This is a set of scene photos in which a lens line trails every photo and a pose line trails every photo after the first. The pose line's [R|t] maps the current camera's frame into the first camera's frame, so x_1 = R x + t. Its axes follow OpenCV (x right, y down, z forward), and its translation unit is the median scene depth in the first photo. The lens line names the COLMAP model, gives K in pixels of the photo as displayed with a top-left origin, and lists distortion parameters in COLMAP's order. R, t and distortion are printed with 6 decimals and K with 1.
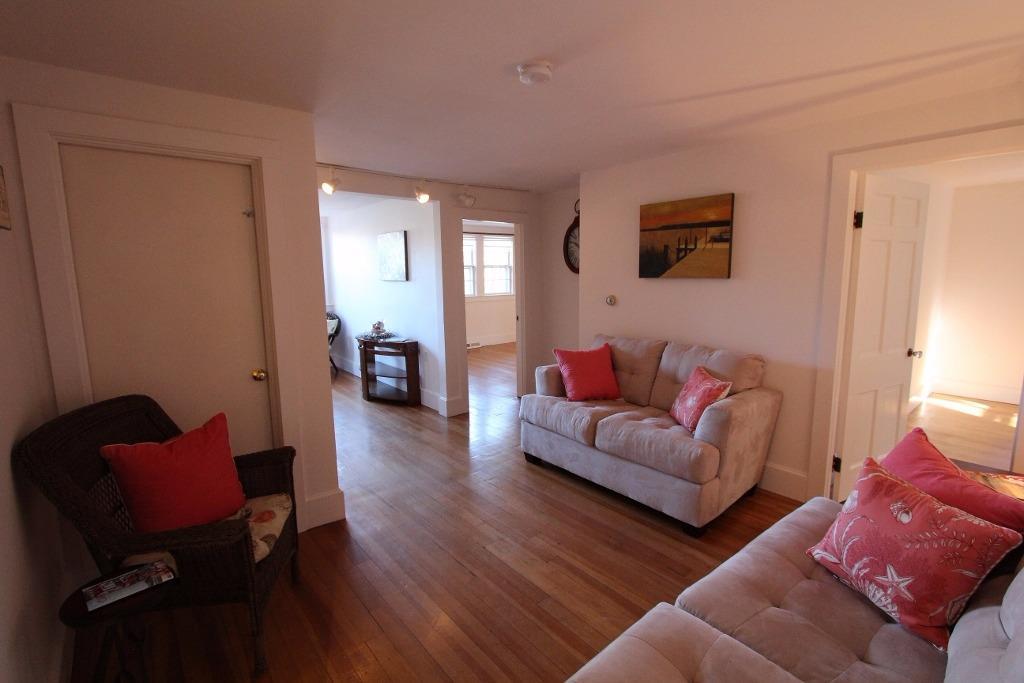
lens RADIAL K [[470.2, 0, 510.2], [0, 470.2, 341.4], [0, 0, 1]] dist [-0.018810, 0.002381]
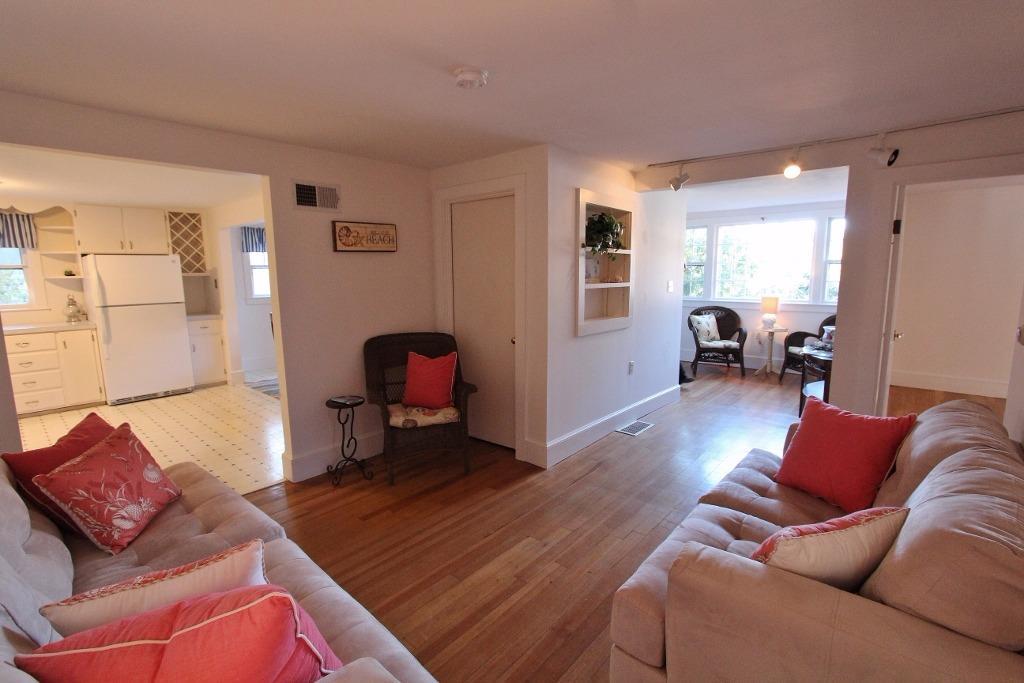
lens RADIAL K [[470.2, 0, 509.3], [0, 470.2, 341.4], [0, 0, 1]] dist [-0.018810, 0.002381]
pose [[0.162396, 0.154155, -0.974610, 0.772069], [-0.133576, 0.982063, 0.133077, -0.101452], [0.977643, 0.108574, 0.180074, 0.636164]]
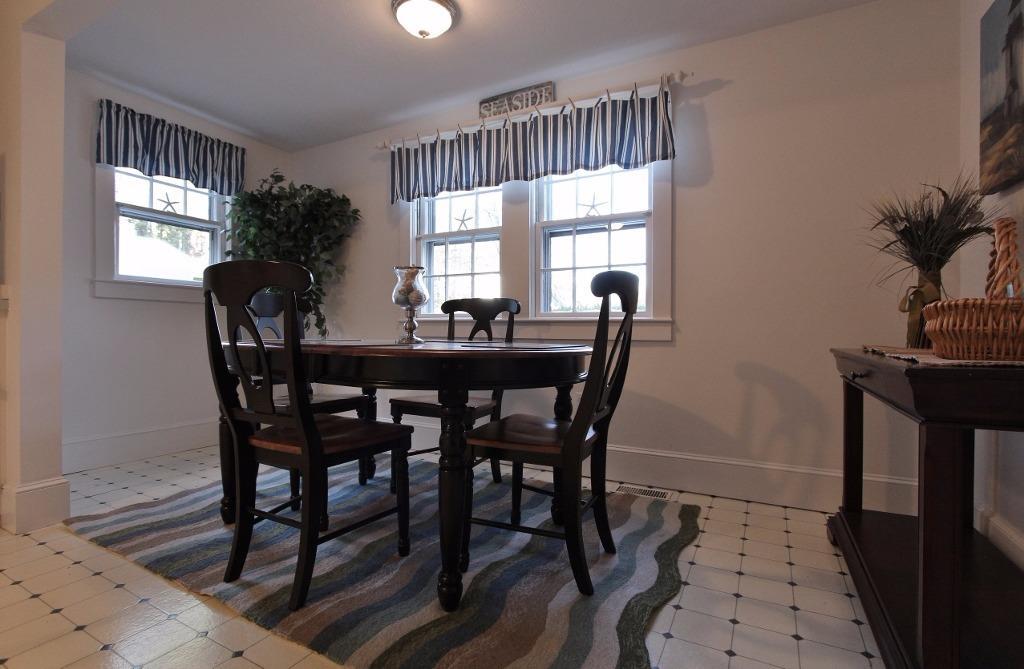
lens RADIAL K [[476.7, 0, 507.4], [0, 476.7, 335.2], [0, 0, 1]] dist [-0.018348, 0.002040]
pose [[0.381348, 0.021858, -0.924173, -0.651518], [-0.143975, 0.988926, -0.036019, 0.209468], [0.913151, 0.146793, 0.380272, 0.130626]]
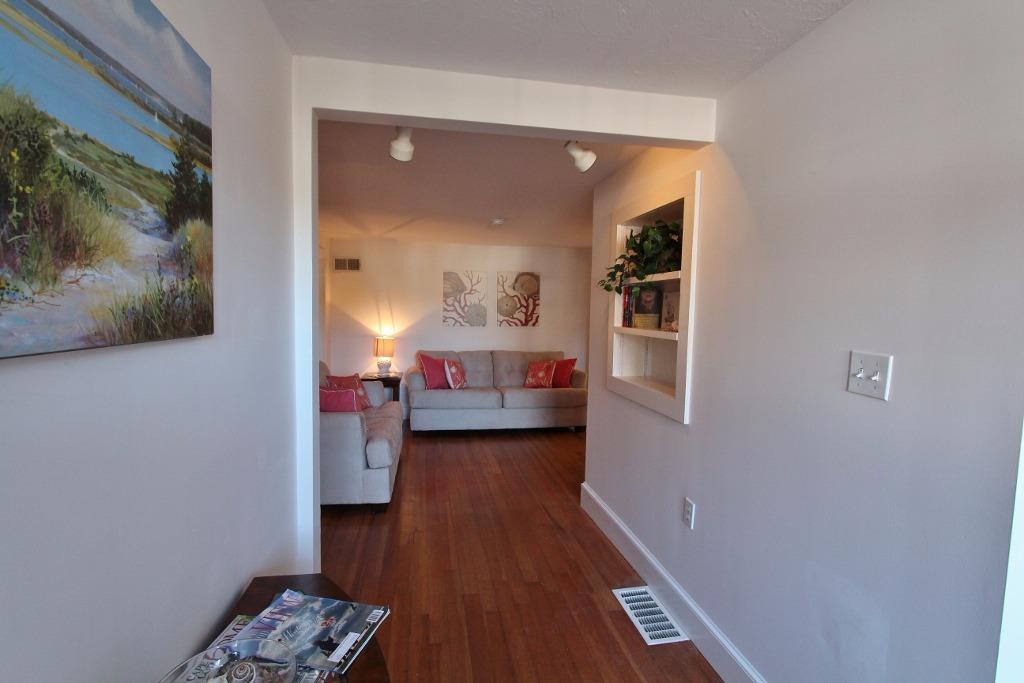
lens RADIAL K [[470.2, 0, 506.1], [0, 470.2, 341.9], [0, 0, 1]] dist [-0.018810, 0.002381]
pose [[-0.871063, -0.037222, 0.489759, -0.751223], [0.062455, 0.980637, 0.185609, -0.280938], [-0.487184, 0.192265, -0.851872, 2.029359]]
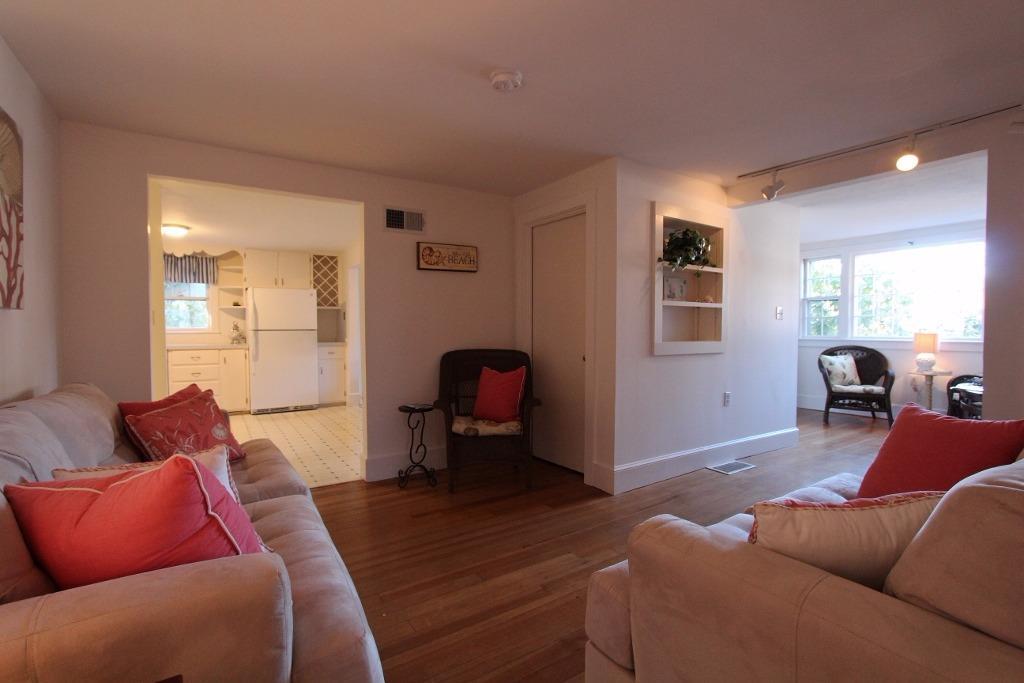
lens RADIAL K [[470.2, 0, 509.3], [0, 470.2, 340.9], [0, 0, 1]] dist [-0.018810, 0.002381]
pose [[-0.109337, 0.038728, -0.993250, 0.779785], [-0.138868, 0.988846, 0.053843, -0.018201], [0.984257, 0.143818, -0.102740, 0.801804]]
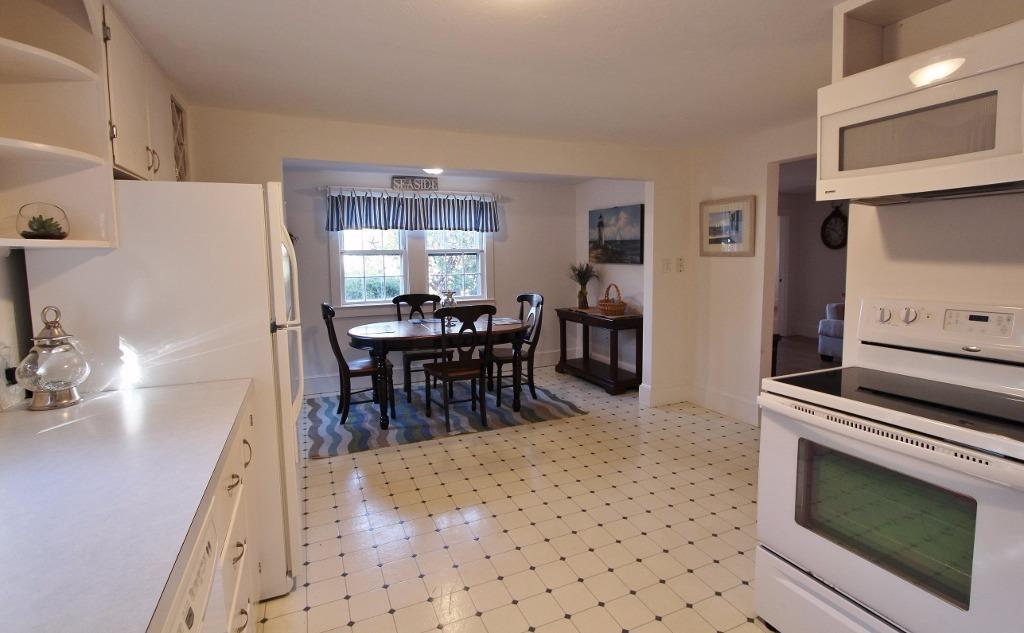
lens RADIAL K [[473.3, 0, 506.3], [0, 473.3, 296.7], [0, 0, 1]] dist [-0.020567, 0.001752]
pose [[0.962604, 0.019308, -0.270223, -0.755902], [-0.034628, 0.998044, -0.052040, 0.197250], [0.268689, 0.059451, 0.961390, -1.147888]]
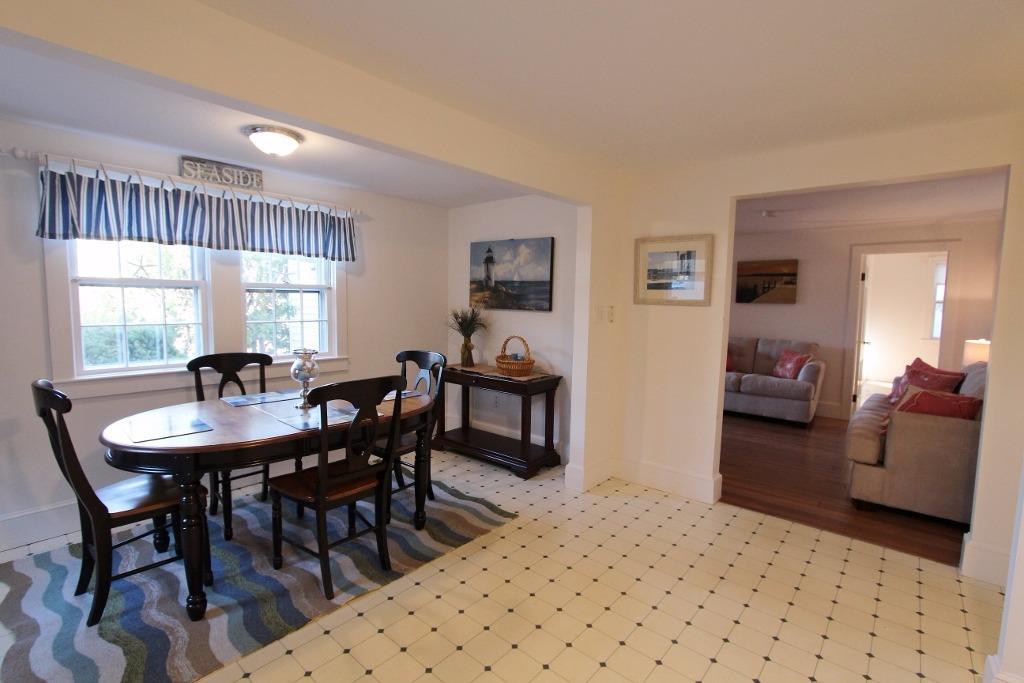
lens RADIAL K [[470.2, 0, 506.4], [0, 470.2, 342.7], [0, 0, 1]] dist [-0.018810, 0.002381]
pose [[0.985023, 0.010543, 0.172101, -1.110870], [-0.000879, 0.998423, -0.056133, 0.143509], [-0.172422, 0.055141, 0.983479, -0.713886]]
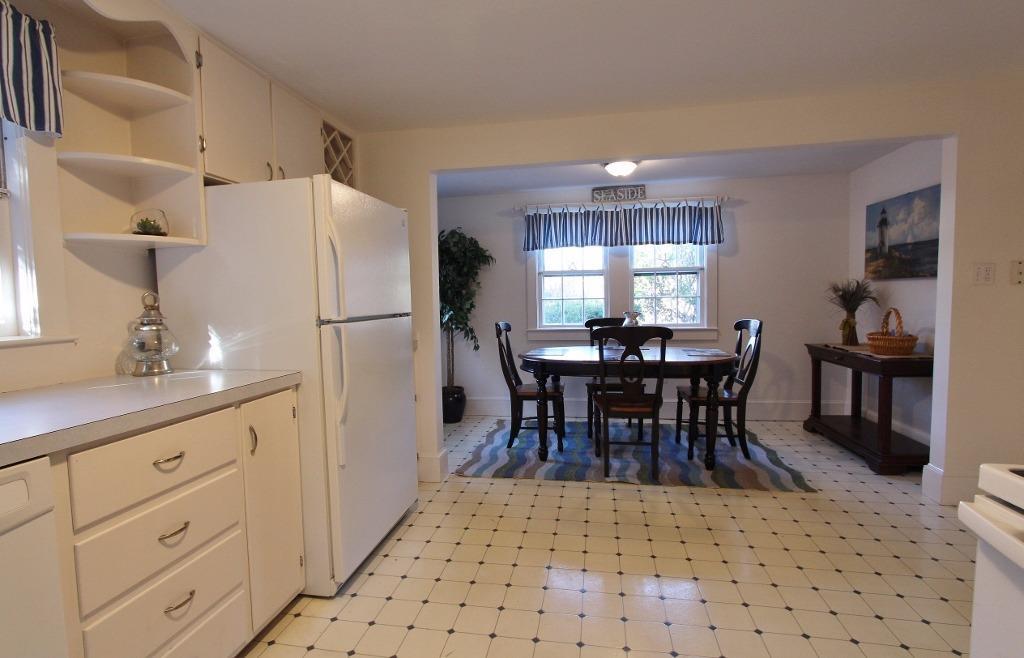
lens RADIAL K [[484.1, 0, 509.3], [0, 484.1, 328.1], [0, 0, 1]] dist [-0.011388, 0.001137]
pose [[0.653745, 0.041808, -0.755559, -0.571878], [-0.095891, 0.995000, -0.027913, 0.218241], [0.750615, 0.090699, 0.654486, -0.845108]]
